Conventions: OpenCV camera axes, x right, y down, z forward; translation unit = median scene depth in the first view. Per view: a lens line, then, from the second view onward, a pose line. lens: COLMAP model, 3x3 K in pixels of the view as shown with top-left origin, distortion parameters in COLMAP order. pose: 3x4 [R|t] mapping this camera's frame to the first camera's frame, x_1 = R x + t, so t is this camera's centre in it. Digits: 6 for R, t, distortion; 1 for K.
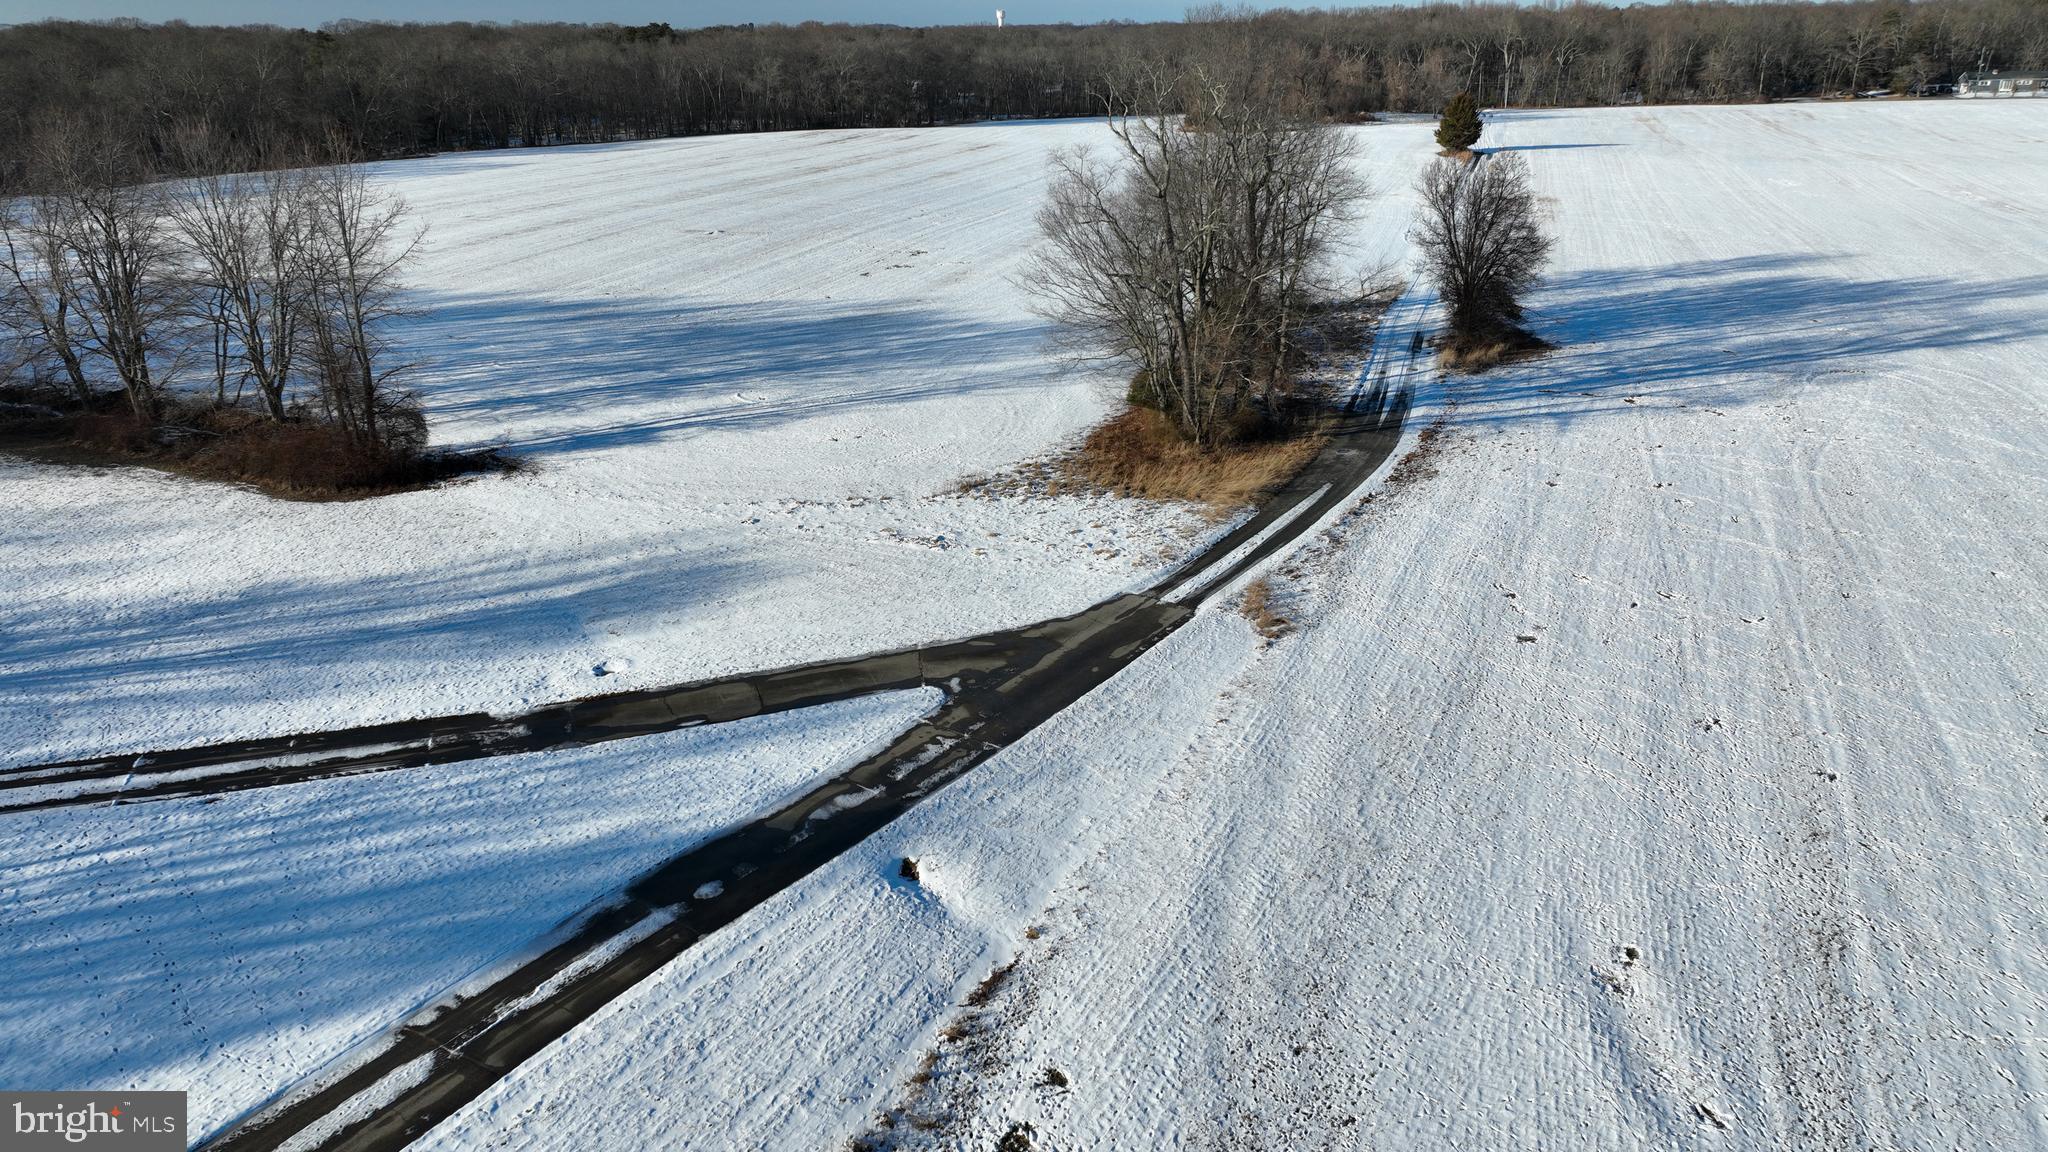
lens RADIAL K [[1442.6, 0, 1033.0], [0, 1442.6, 567.0], [0, 0, 1]] dist [0.007453, 0.005434]
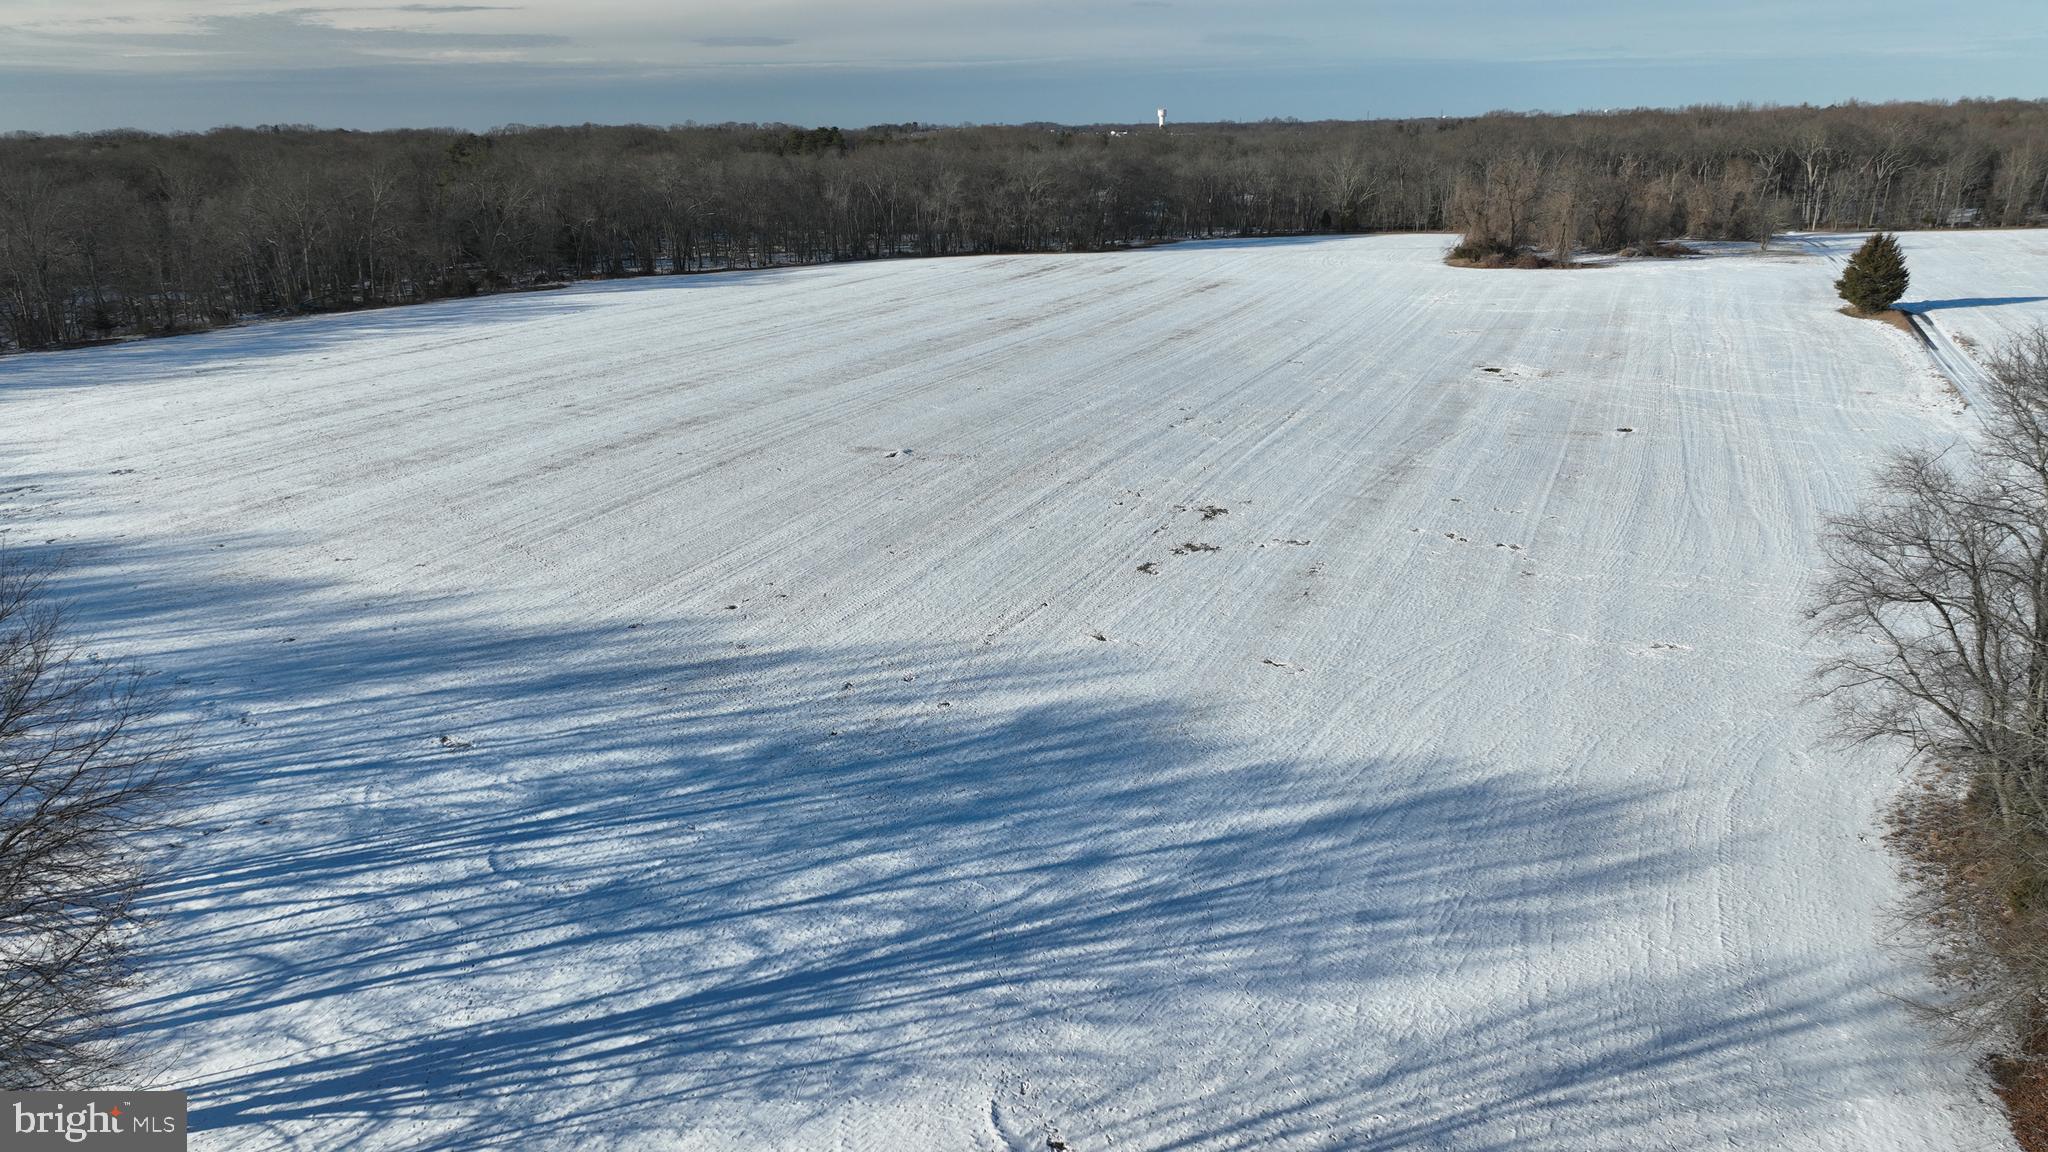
lens RADIAL K [[1442.6, 0, 1033.0], [0, 1442.6, 567.0], [0, 0, 1]] dist [0.007453, 0.005434]
pose [[0.994858, 0.028155, -0.097283, -0.056967], [-0.033952, 0.997712, -0.058458, -0.090559], [0.095415, 0.061460, 0.993538, 0.210685]]
